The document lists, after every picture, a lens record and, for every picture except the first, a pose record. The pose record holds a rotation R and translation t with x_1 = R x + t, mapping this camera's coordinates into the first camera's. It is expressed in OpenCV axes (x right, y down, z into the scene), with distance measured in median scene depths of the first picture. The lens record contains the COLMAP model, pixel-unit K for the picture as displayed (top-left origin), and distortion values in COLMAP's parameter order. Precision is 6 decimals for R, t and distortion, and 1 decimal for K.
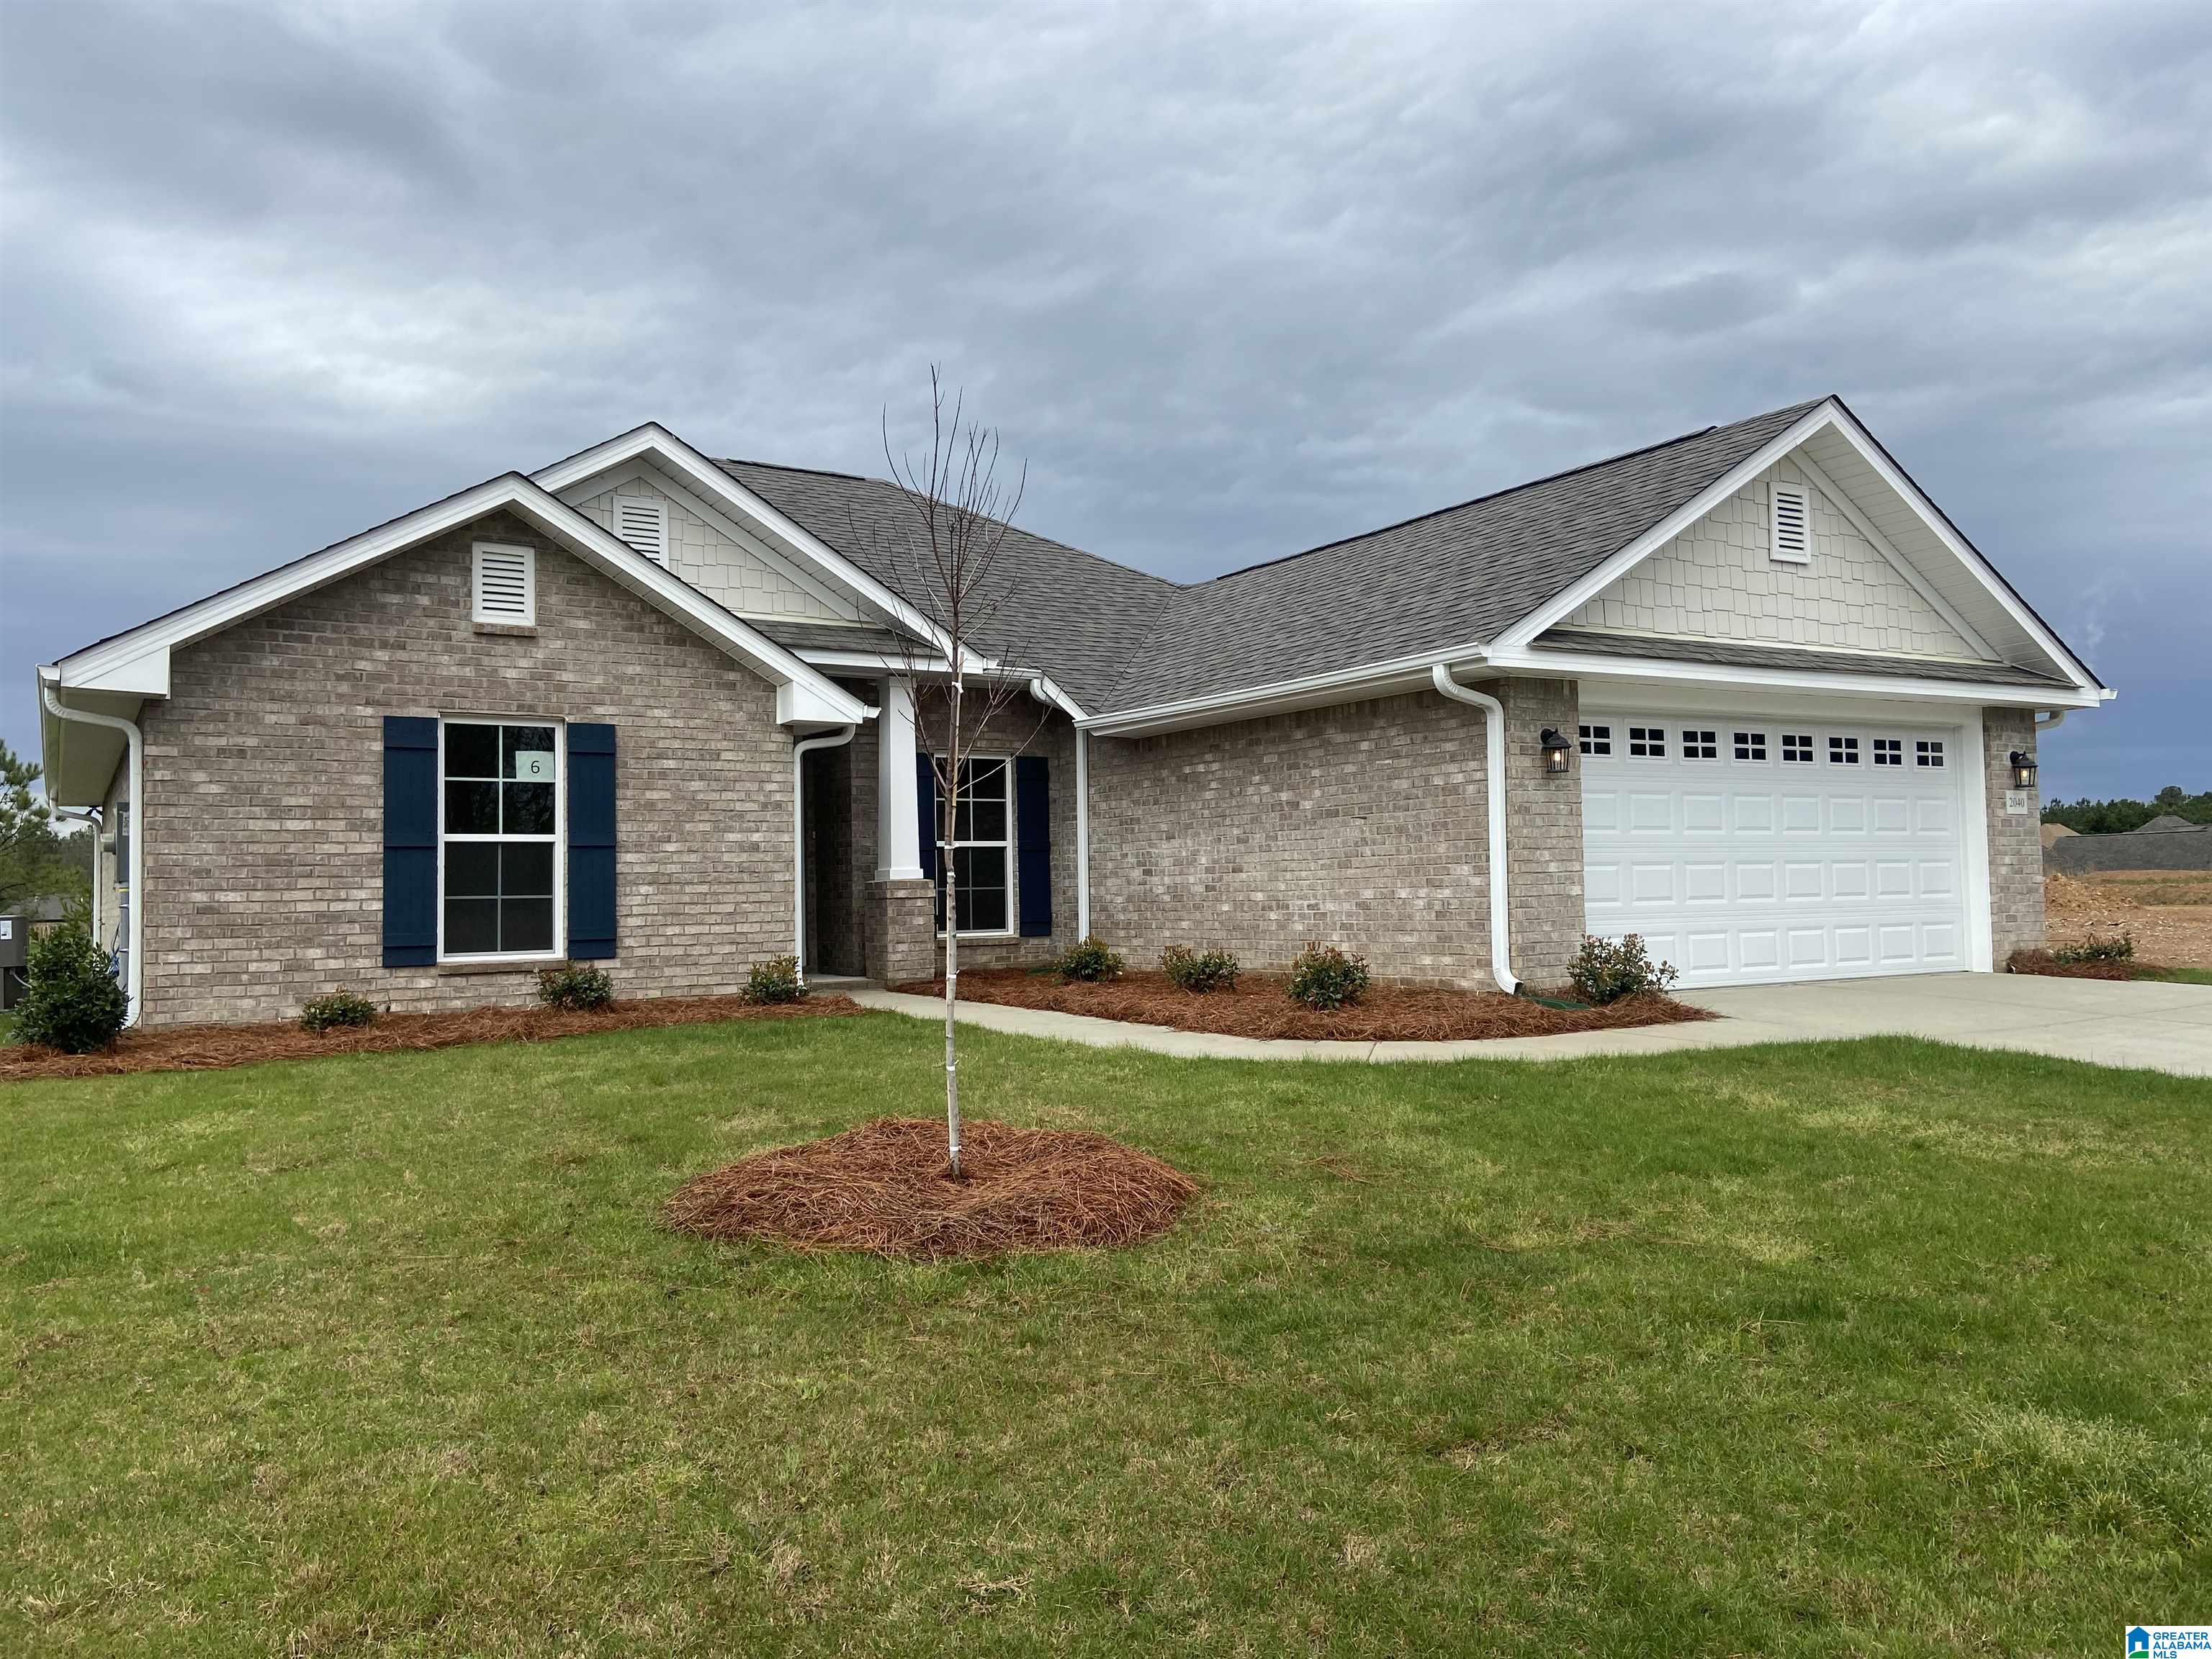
lens RADIAL K [[1690.4, 0, 1074.8], [0, 1690.4, 775.7], [0, 0, 1]] dist [0.073127, -0.007456]
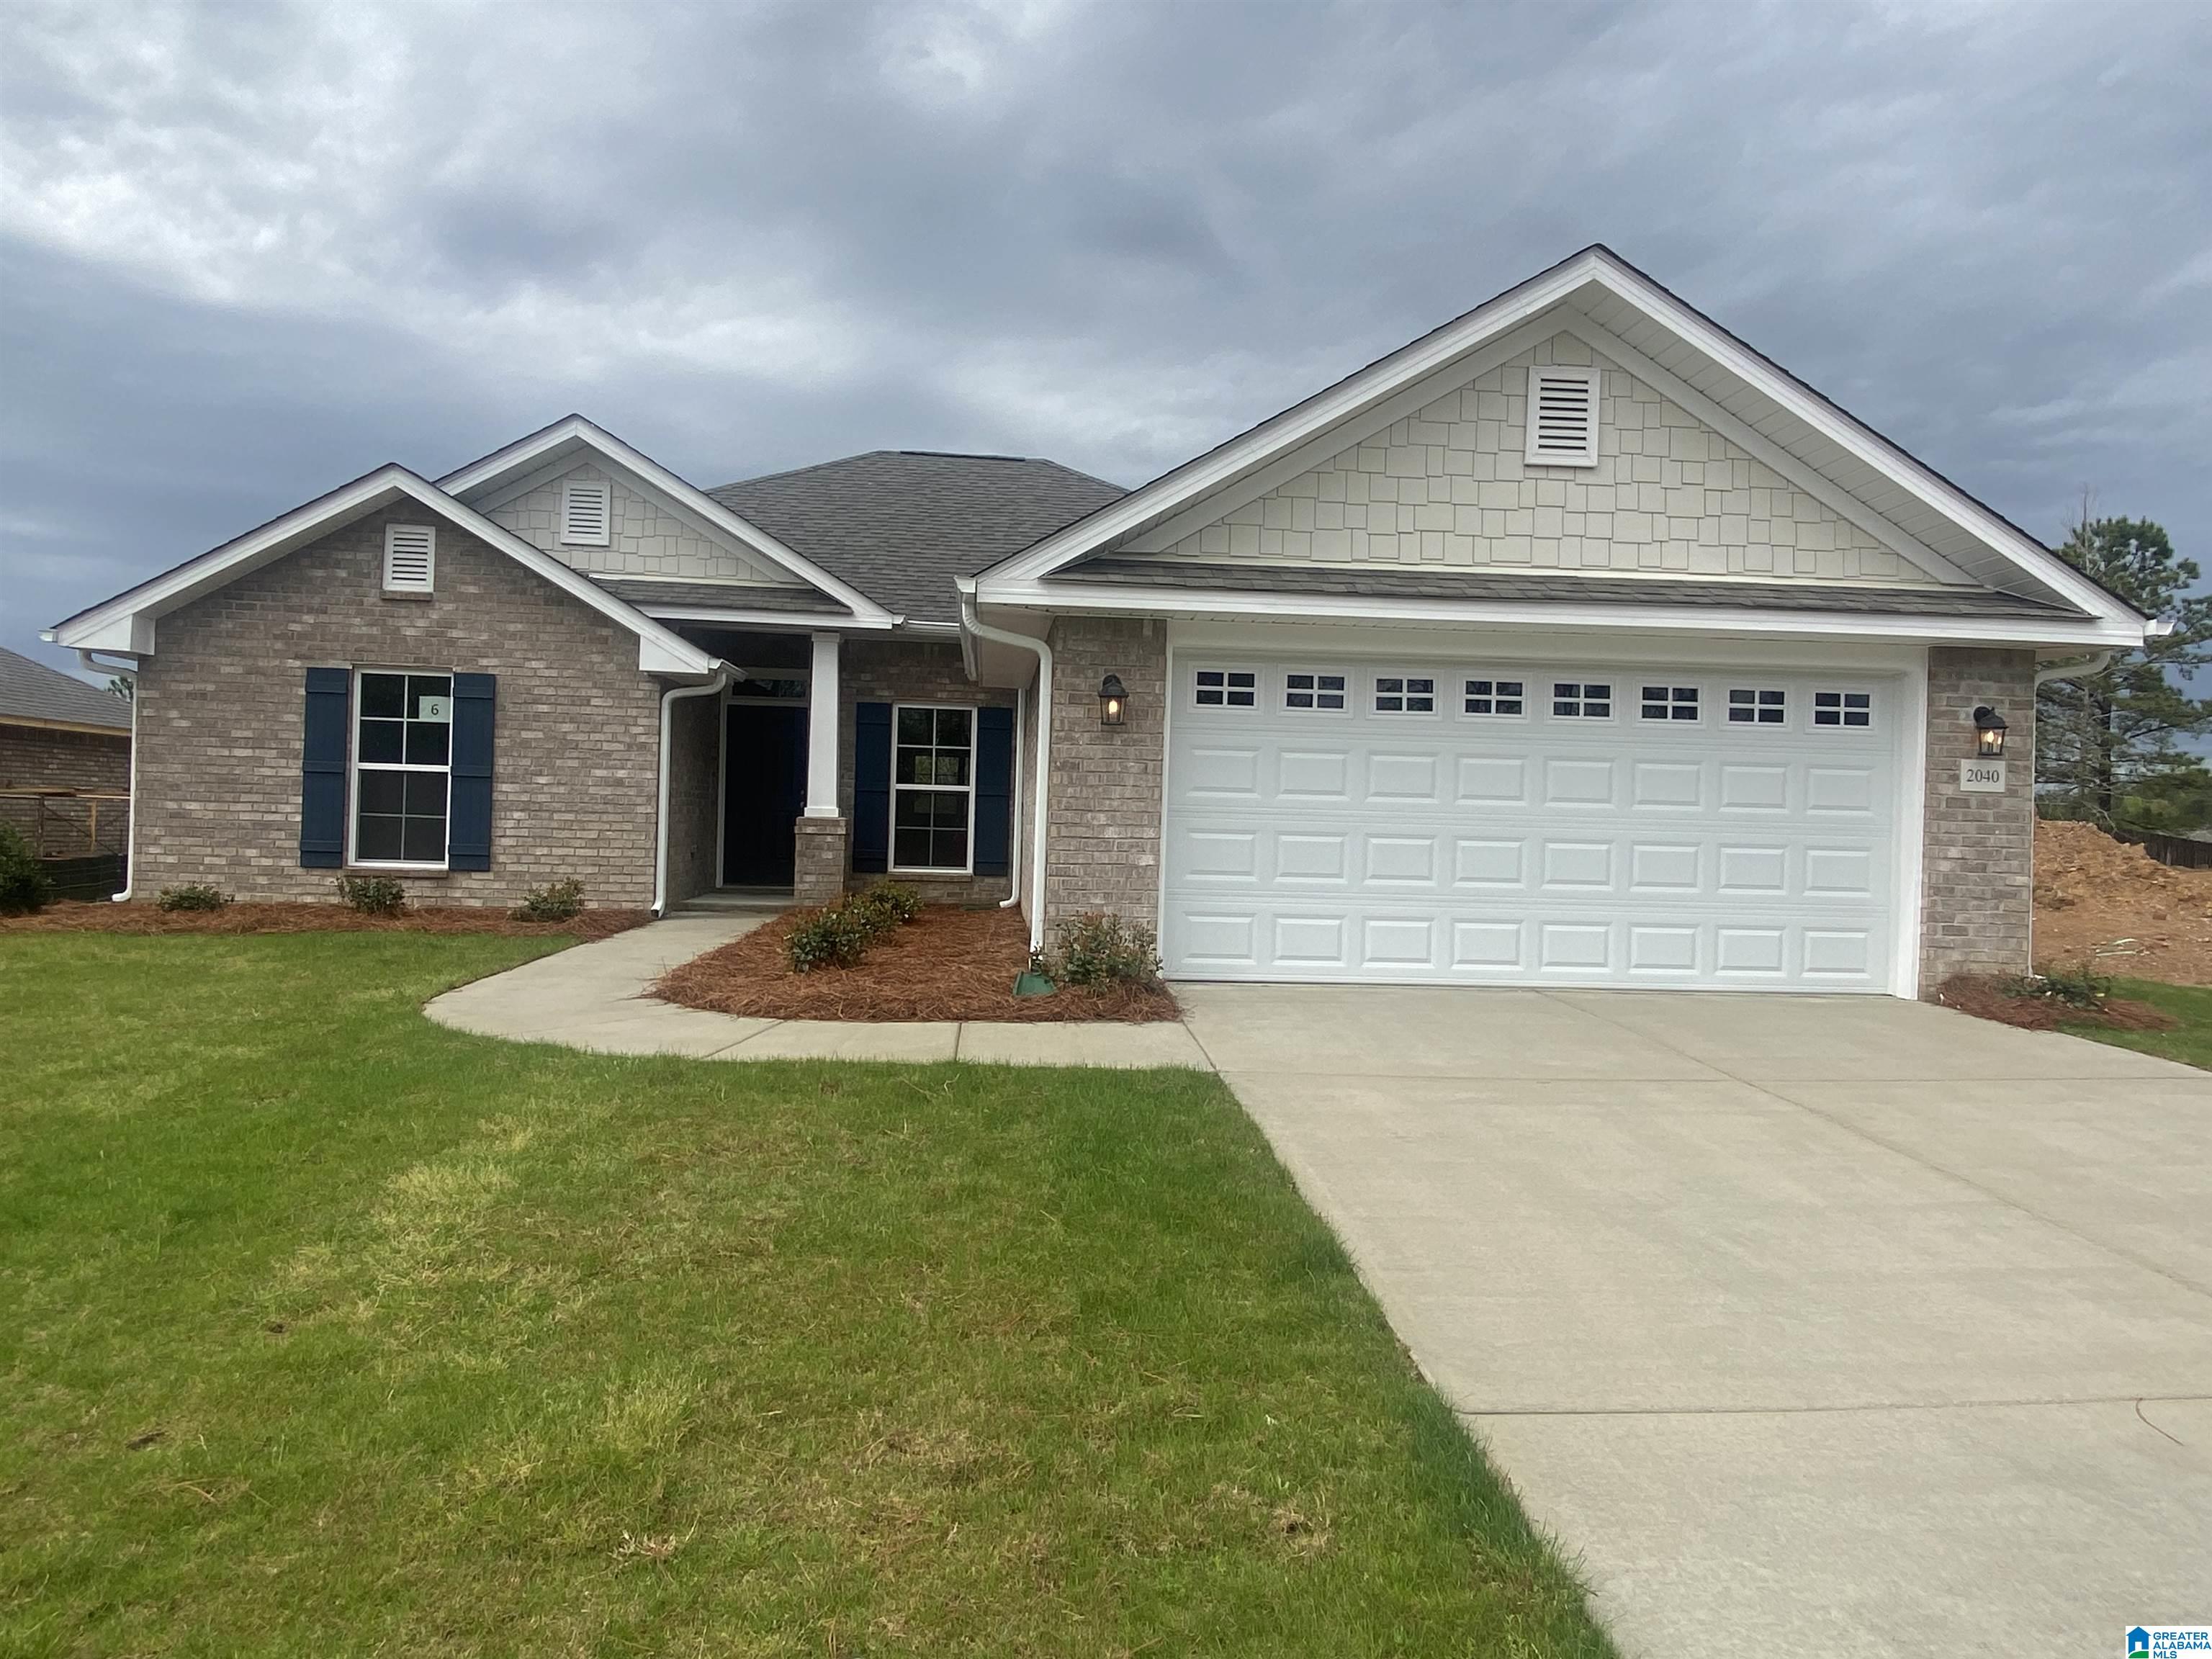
lens RADIAL K [[1344.7, 0, 1121.1], [0, 1344.7, 784.9], [0, 0, 1]] dist [0.021701, -0.005478]
pose [[0.893999, 0.032819, -0.446865, 0.532458], [-0.014403, 0.998903, 0.044548, -0.001485], [0.447837, -0.033390, 0.893492, 0.350384]]
